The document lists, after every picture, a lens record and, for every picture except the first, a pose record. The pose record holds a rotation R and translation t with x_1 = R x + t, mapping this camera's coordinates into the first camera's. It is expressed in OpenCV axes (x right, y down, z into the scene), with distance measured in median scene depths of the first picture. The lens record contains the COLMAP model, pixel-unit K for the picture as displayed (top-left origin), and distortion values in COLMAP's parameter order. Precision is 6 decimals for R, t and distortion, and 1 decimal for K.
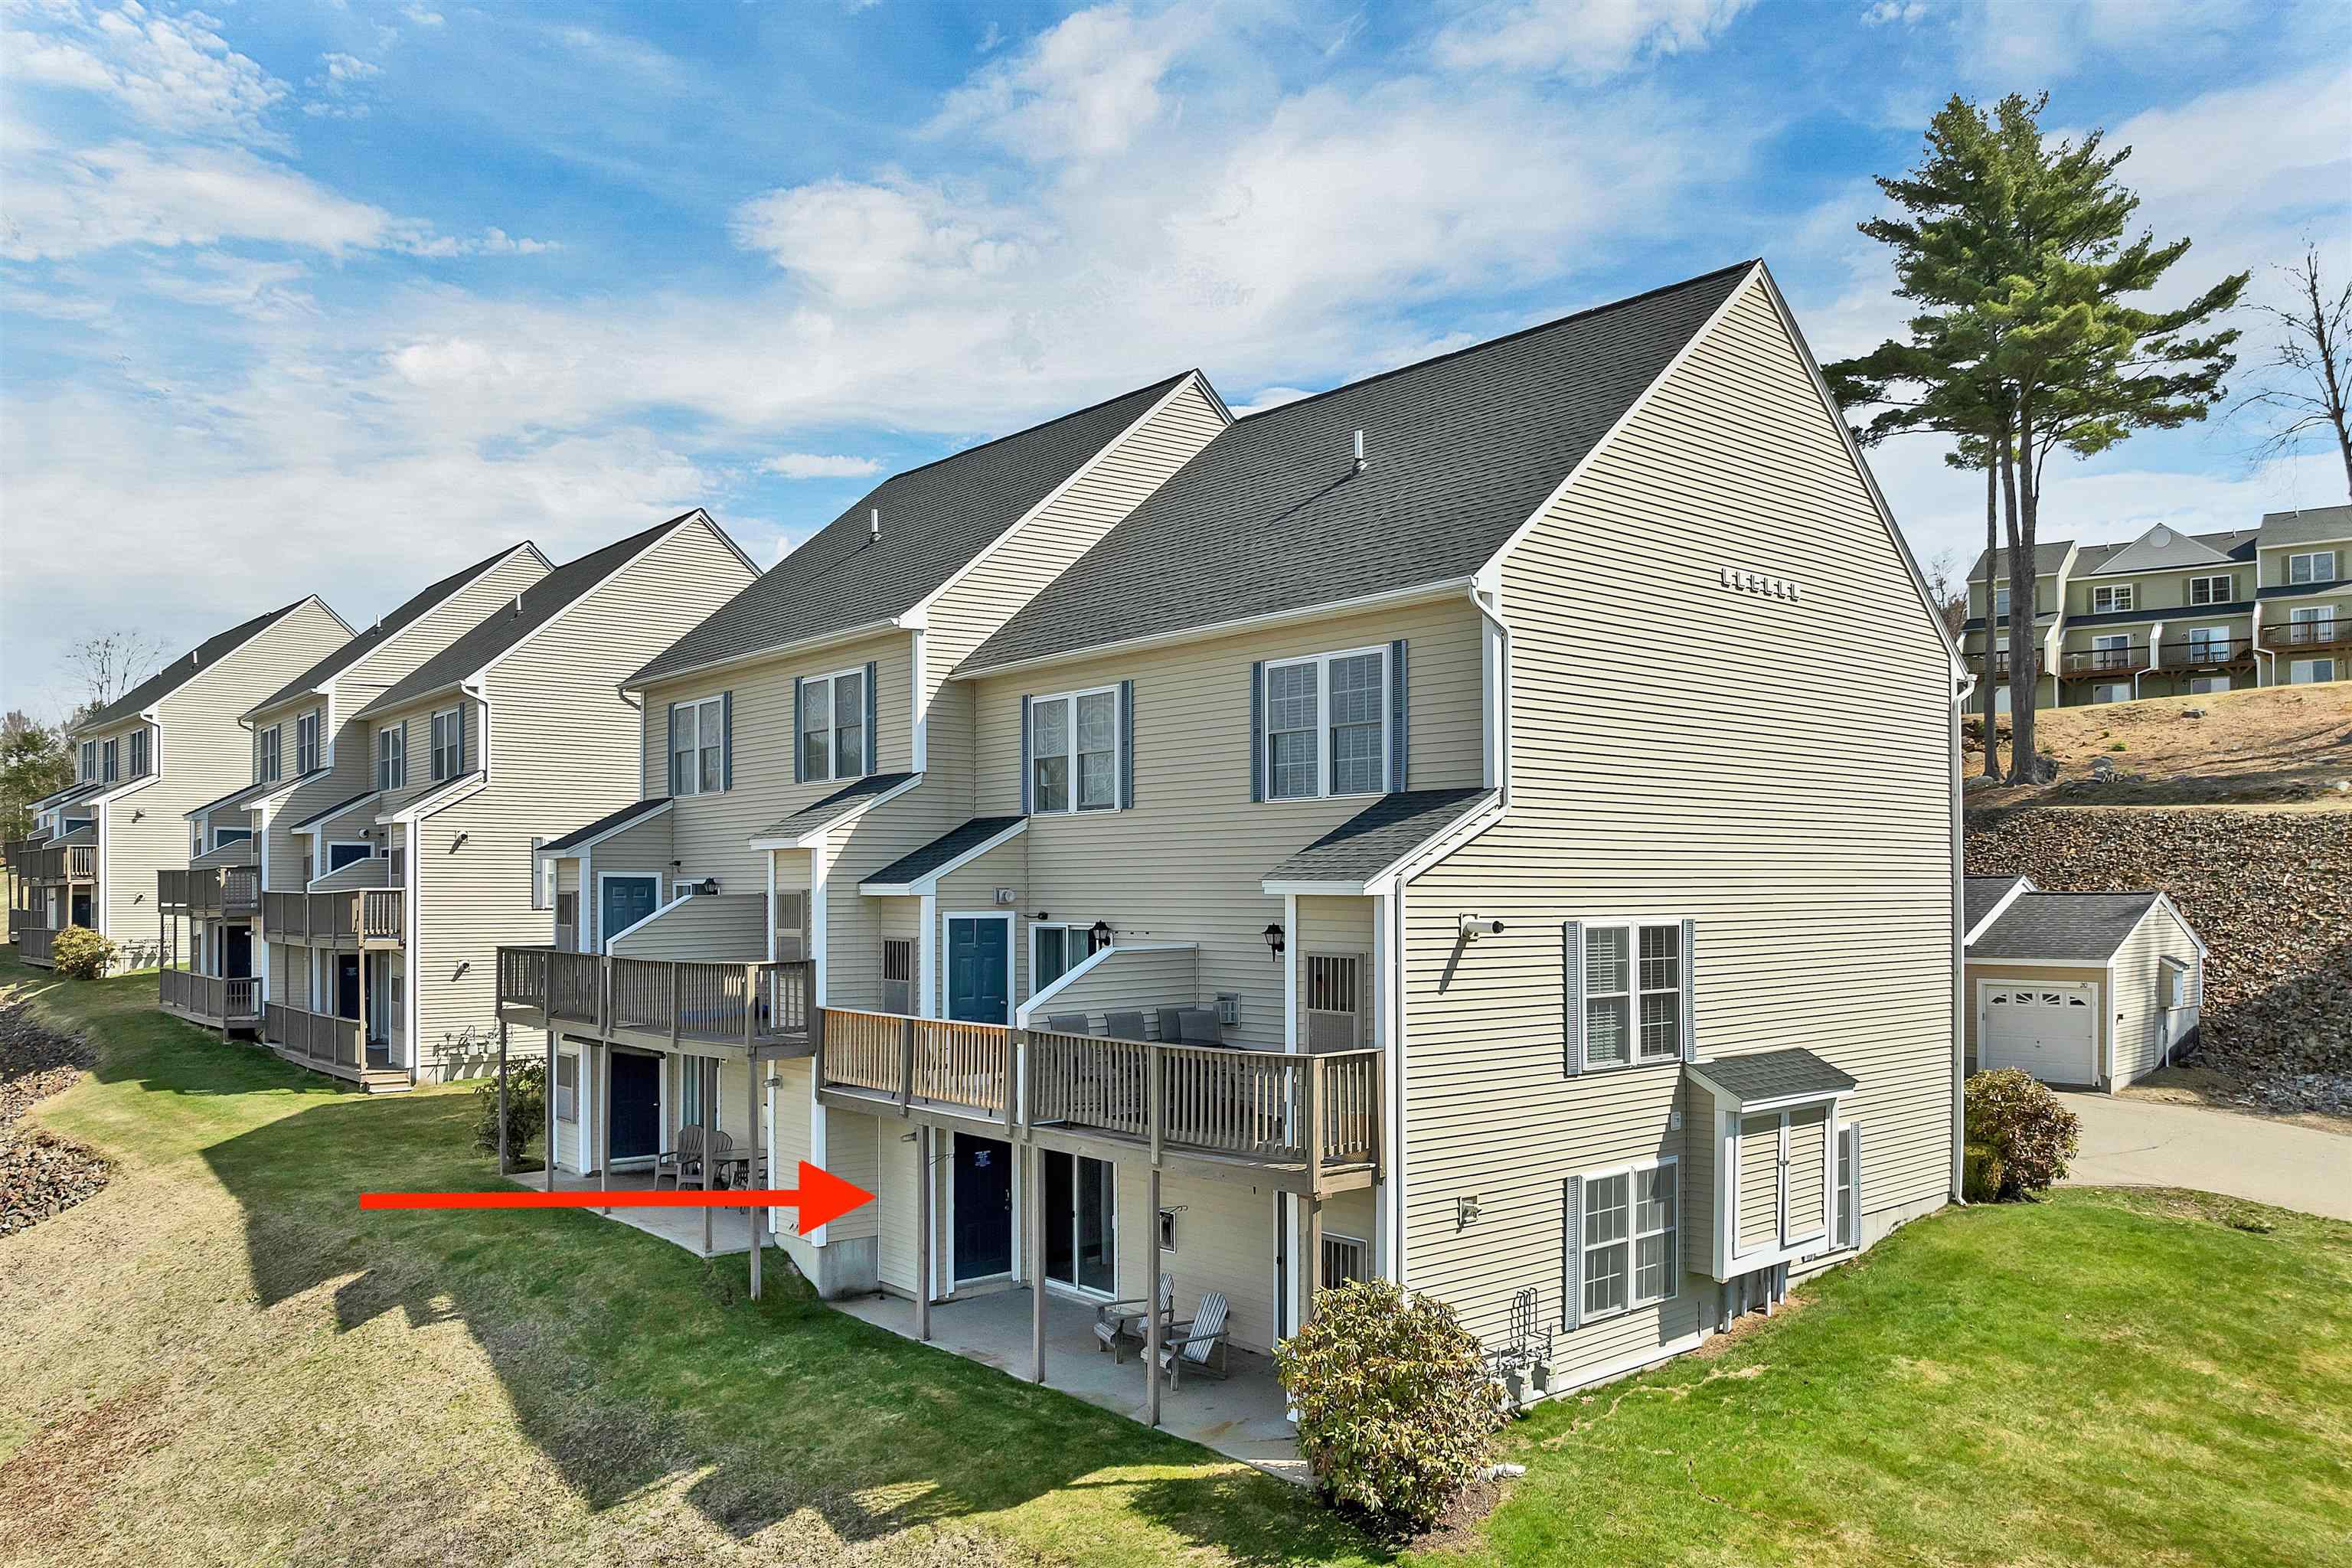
lens RADIAL K [[1702.5, 0, 1211.5], [0, 1702.5, 875.5], [0, 0, 1]] dist [-0.033455, -0.007258]
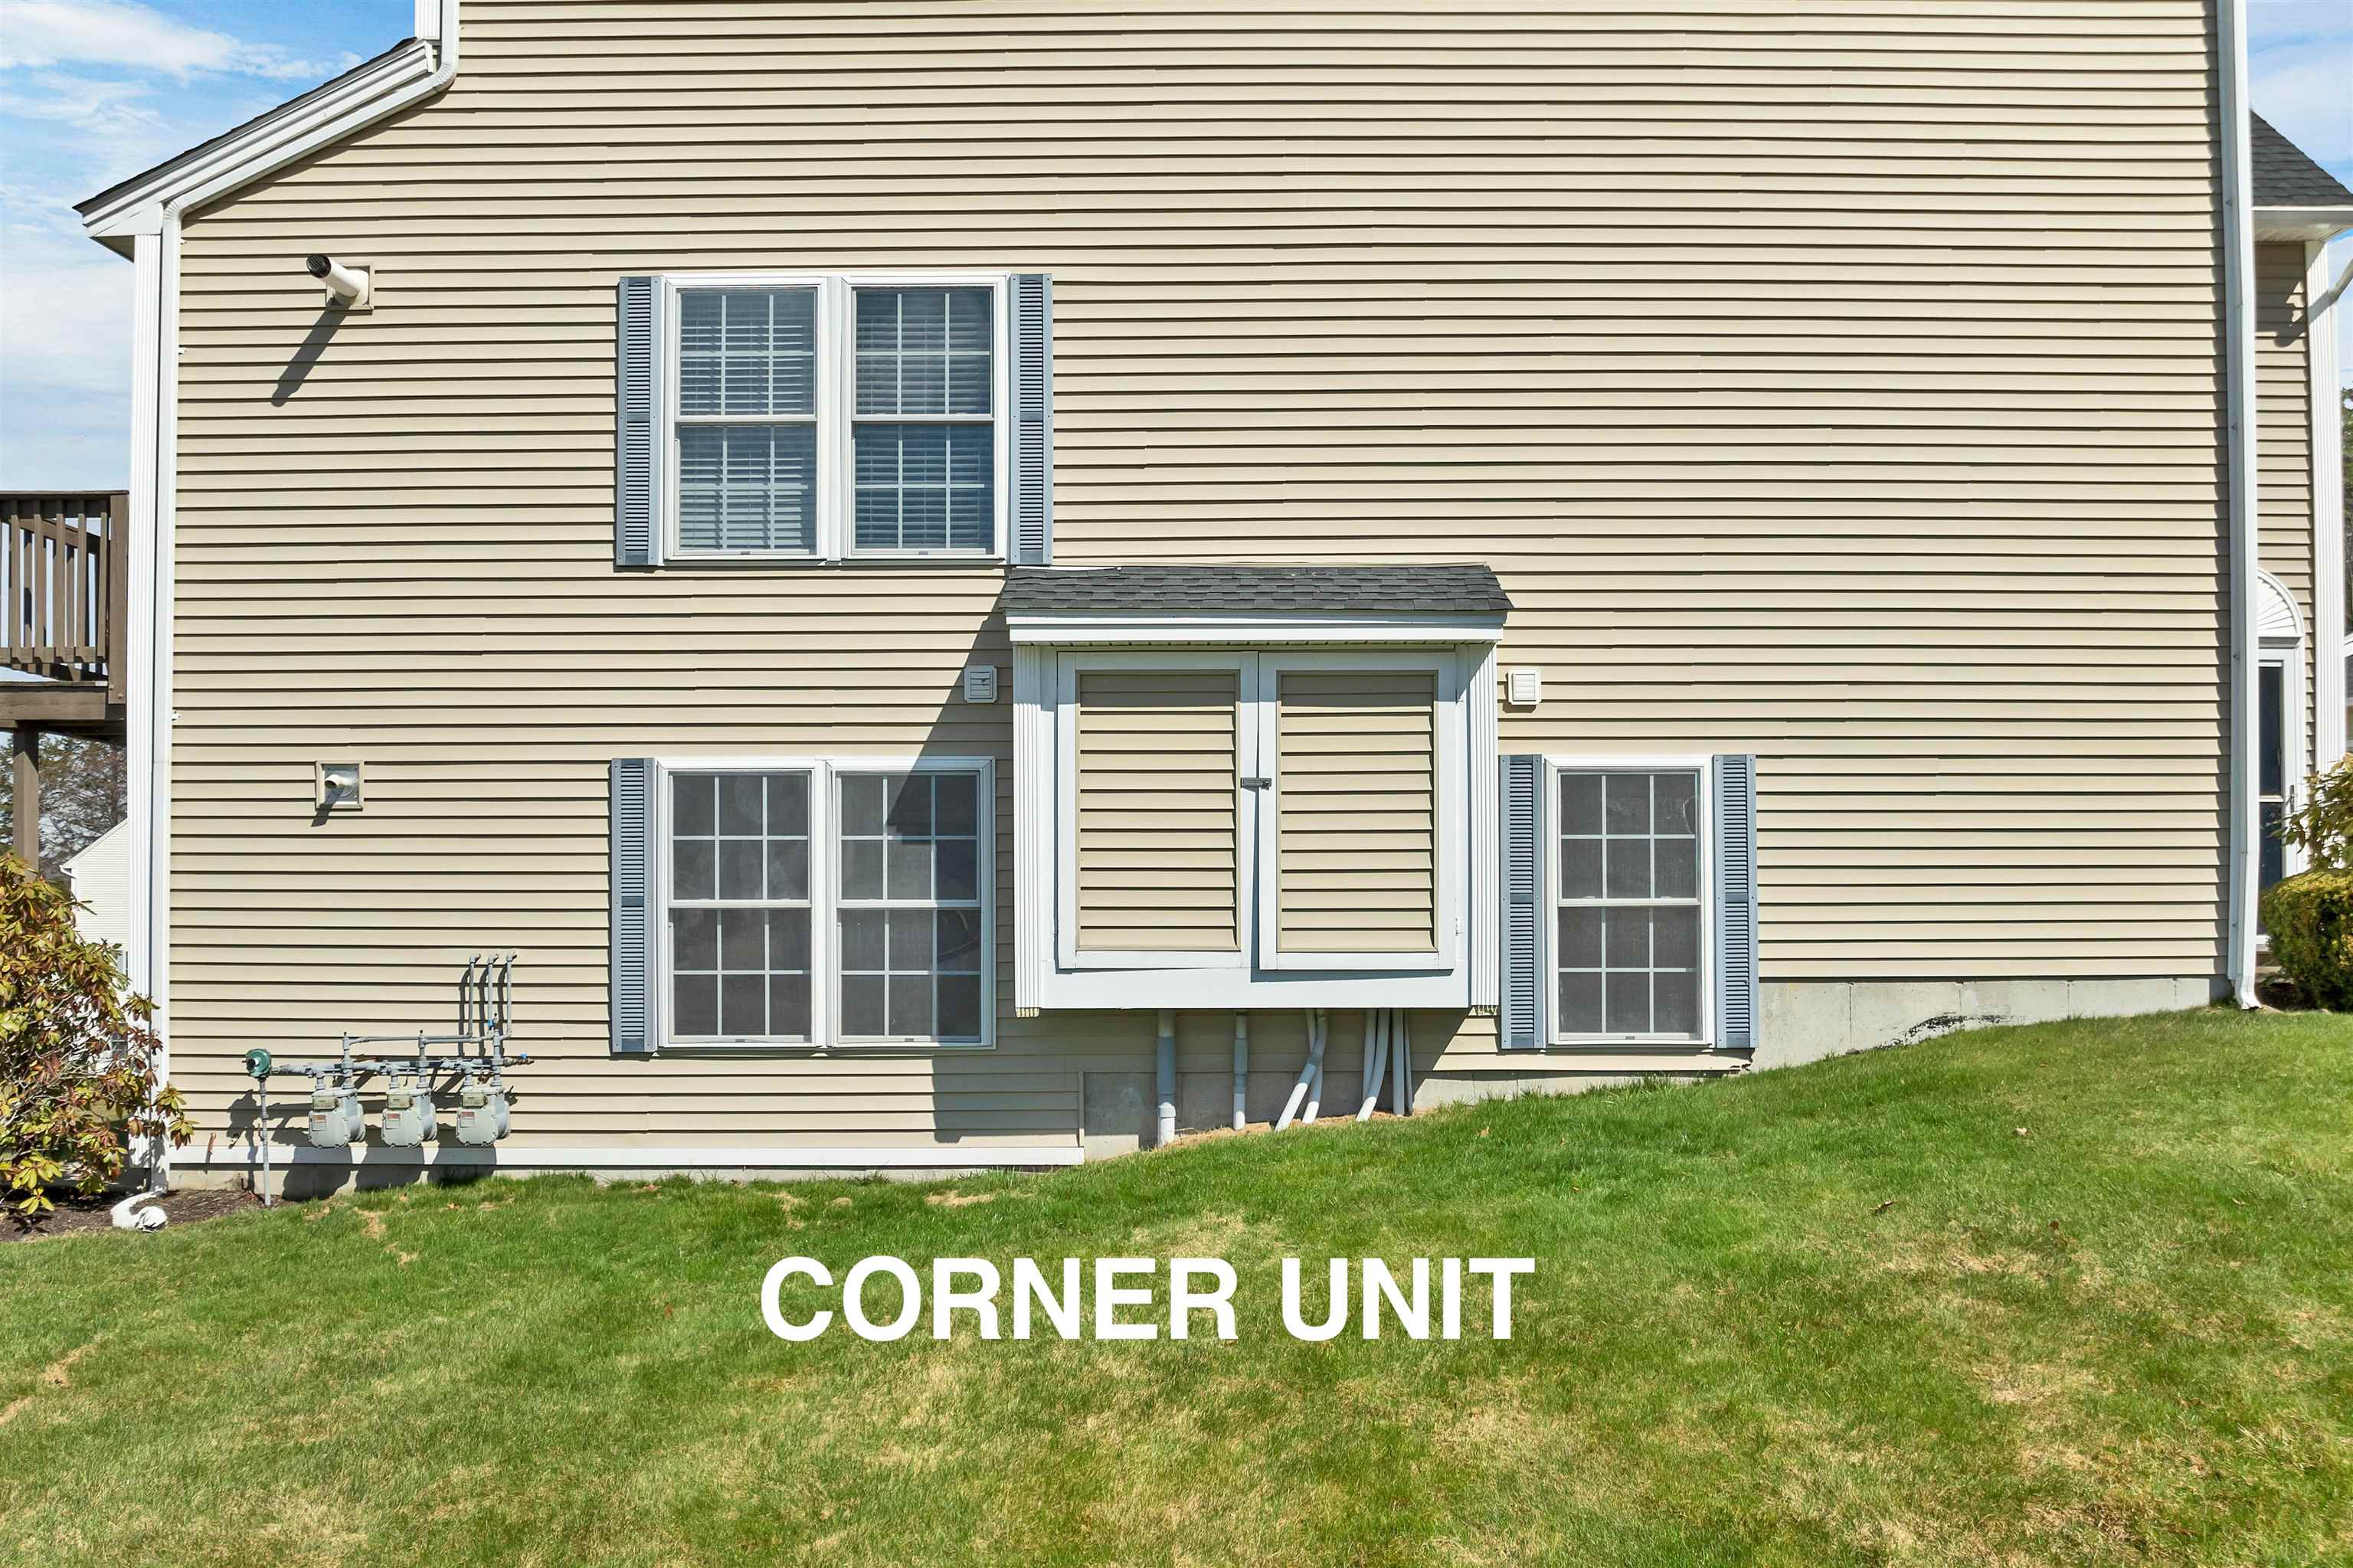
lens RADIAL K [[1760.0, 0, 1204.4], [0, 1760.0, 844.4], [0, 0, 1]] dist [-0.037561, -0.002051]
pose [[0.746315, -0.013967, -0.665447, 0.686764], [0.007979, 0.999896, -0.012038, 0.206572], [0.665545, 0.003675, 0.746348, 0.697148]]
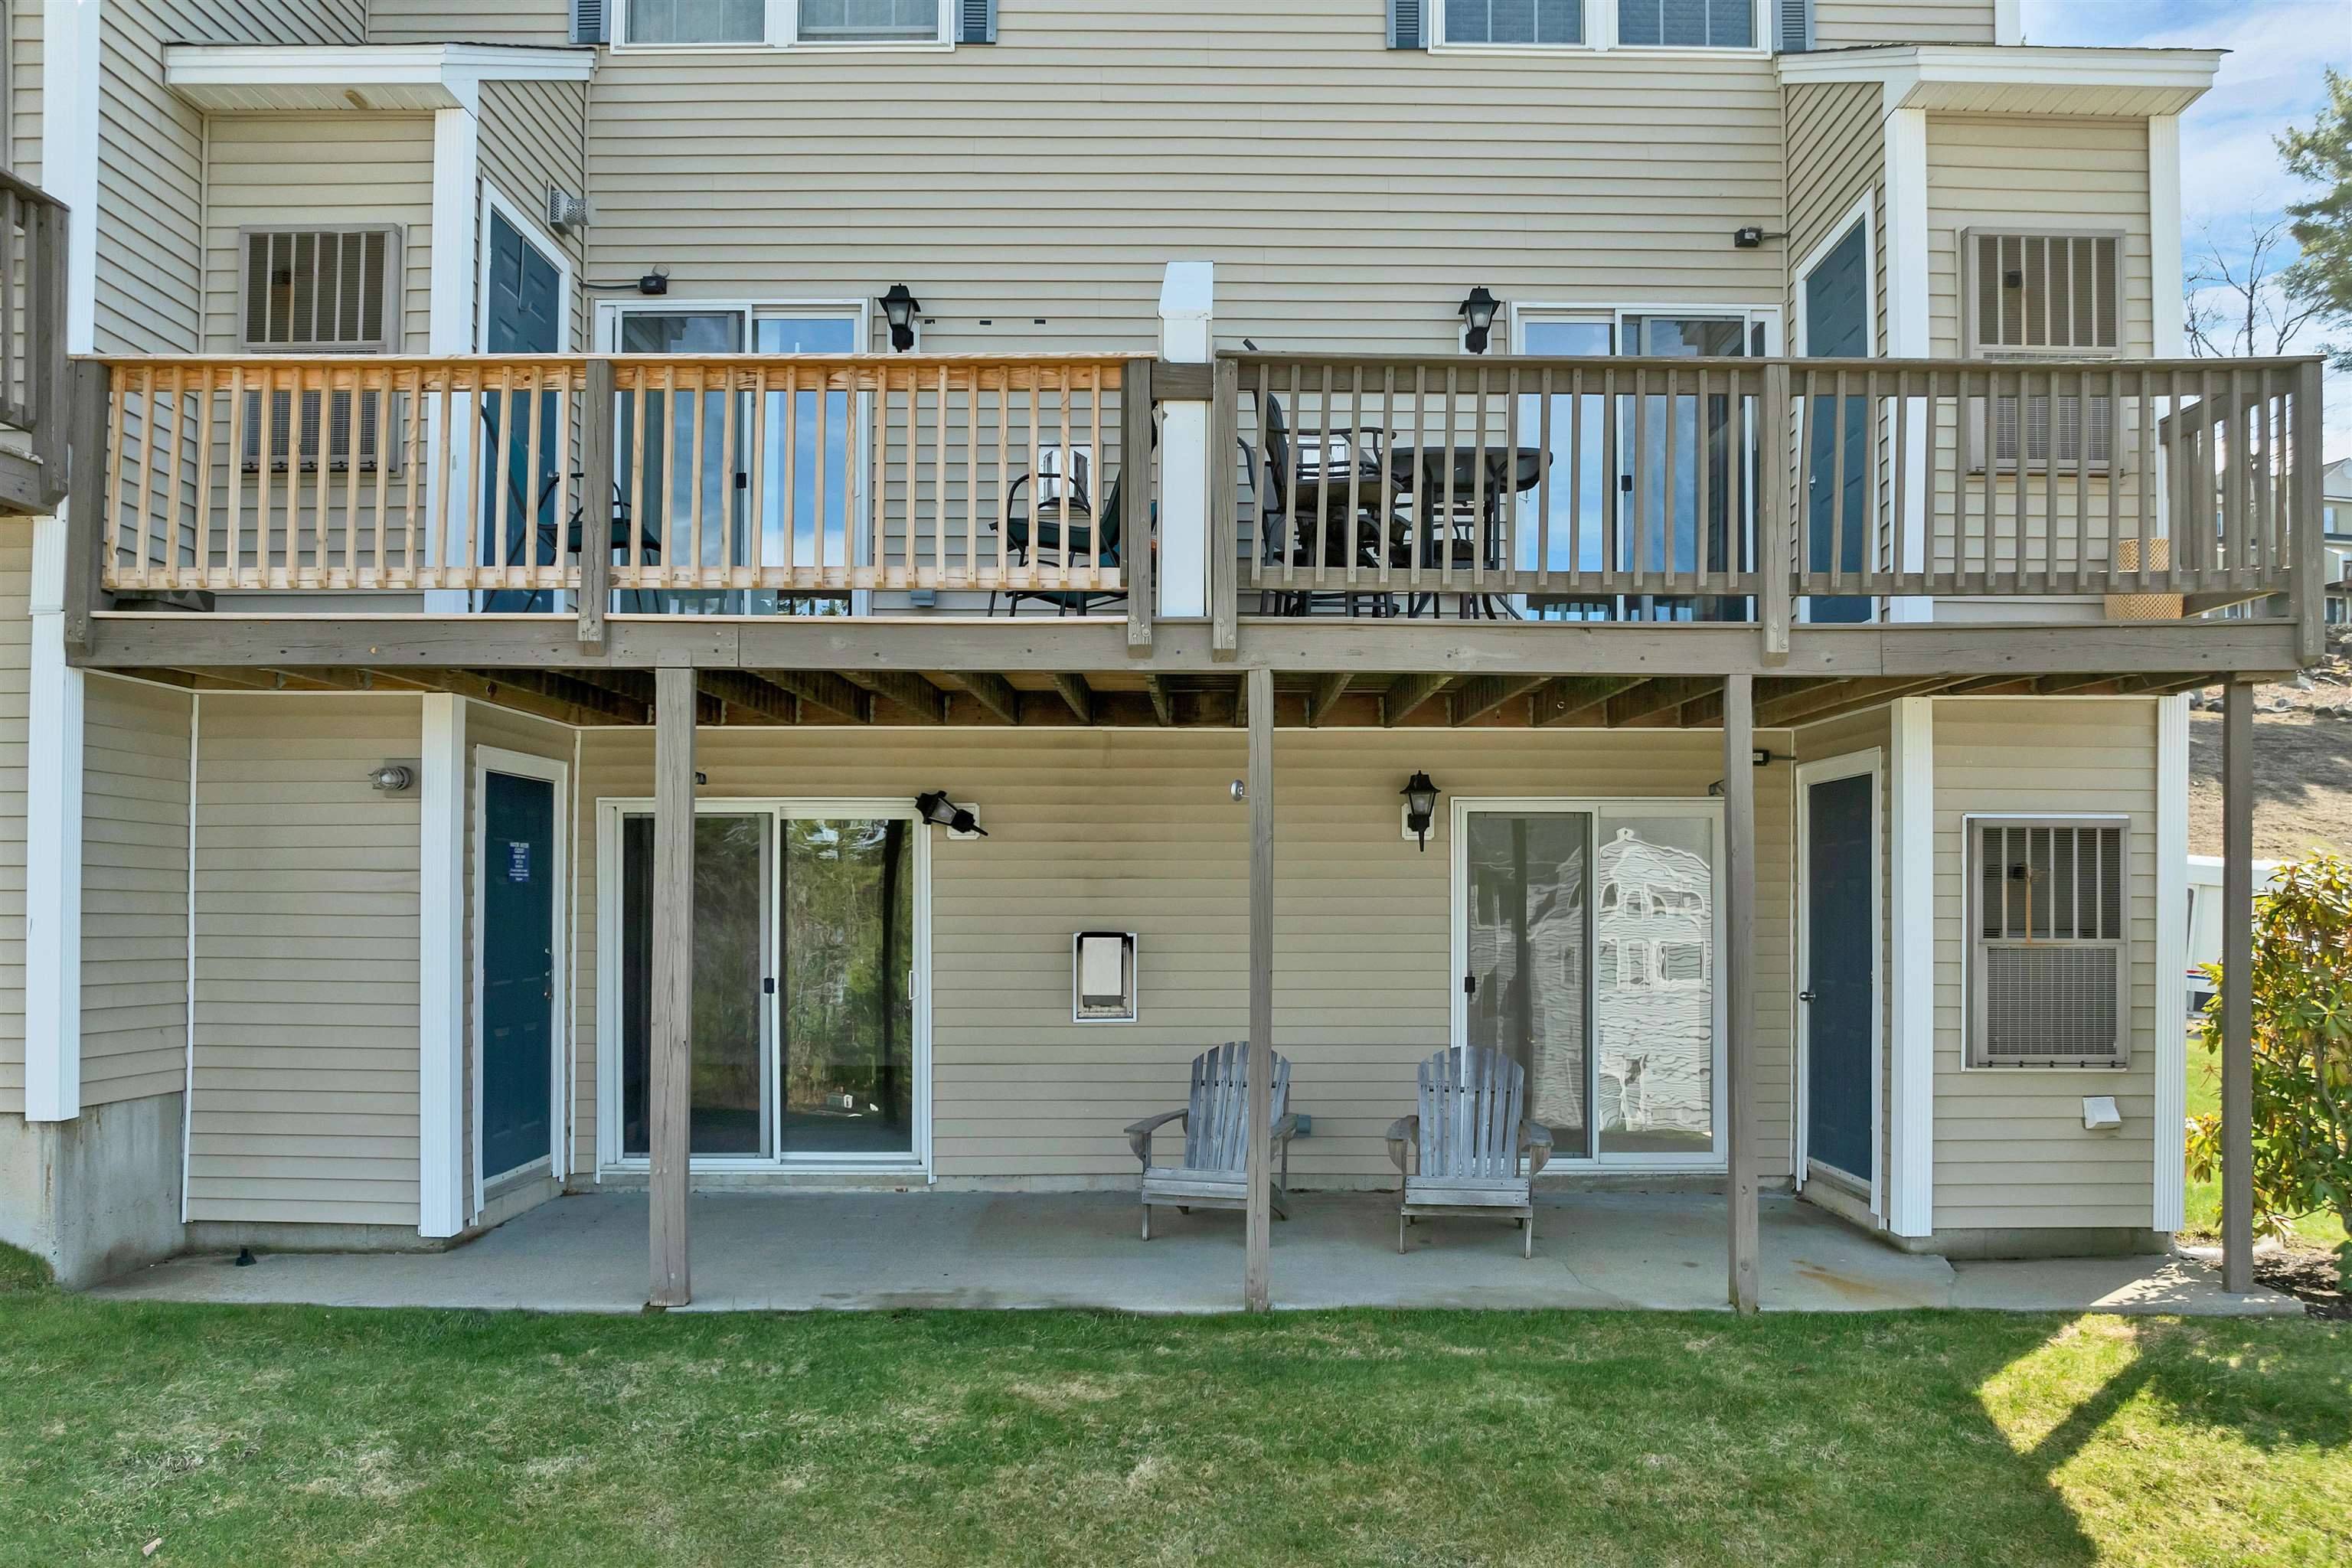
lens RADIAL K [[1702.5, 0, 1211.5], [0, 1702.5, 875.5], [0, 0, 1]] dist [-0.033455, -0.007258]
pose [[0.656994, 0.015406, 0.753738, -0.396505], [-0.011821, 0.999879, -0.010133, 0.212910], [-0.753803, -0.002253, 0.657097, 0.779579]]
